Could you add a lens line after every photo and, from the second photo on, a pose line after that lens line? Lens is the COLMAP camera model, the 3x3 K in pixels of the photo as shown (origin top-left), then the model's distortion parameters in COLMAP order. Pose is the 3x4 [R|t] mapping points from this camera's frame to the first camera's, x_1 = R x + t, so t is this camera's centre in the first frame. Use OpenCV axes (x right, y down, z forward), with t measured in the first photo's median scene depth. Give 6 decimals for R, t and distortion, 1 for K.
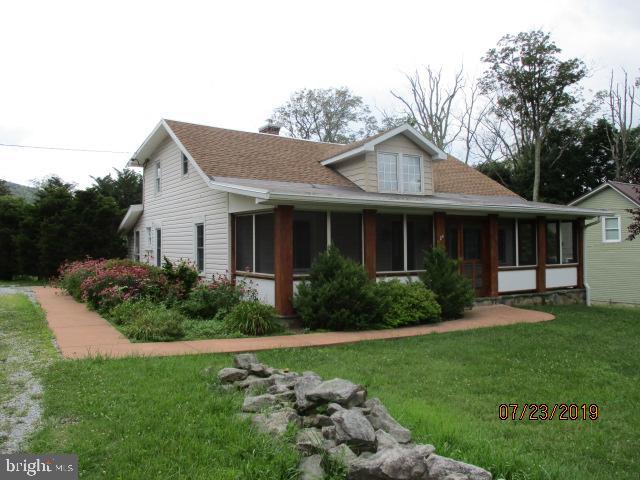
lens RADIAL K [[532.9, 0, 320.0], [0, 532.9, 240.0], [0, 0, 1]] dist [-0.036815, 0.010161]
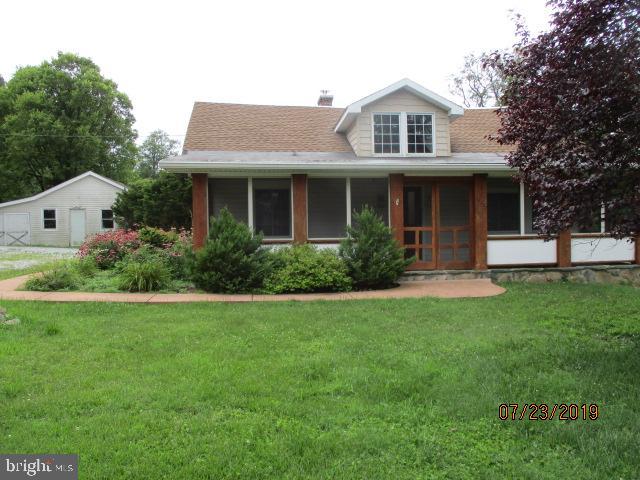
lens RADIAL K [[532.9, 0, 320.0], [0, 532.9, 240.0], [0, 0, 1]] dist [-0.036815, 0.010161]
pose [[0.906353, 0.005629, -0.422485, 0.436151], [0.013011, 0.999065, 0.041223, 0.018801], [0.422322, -0.042860, 0.905432, 0.104264]]
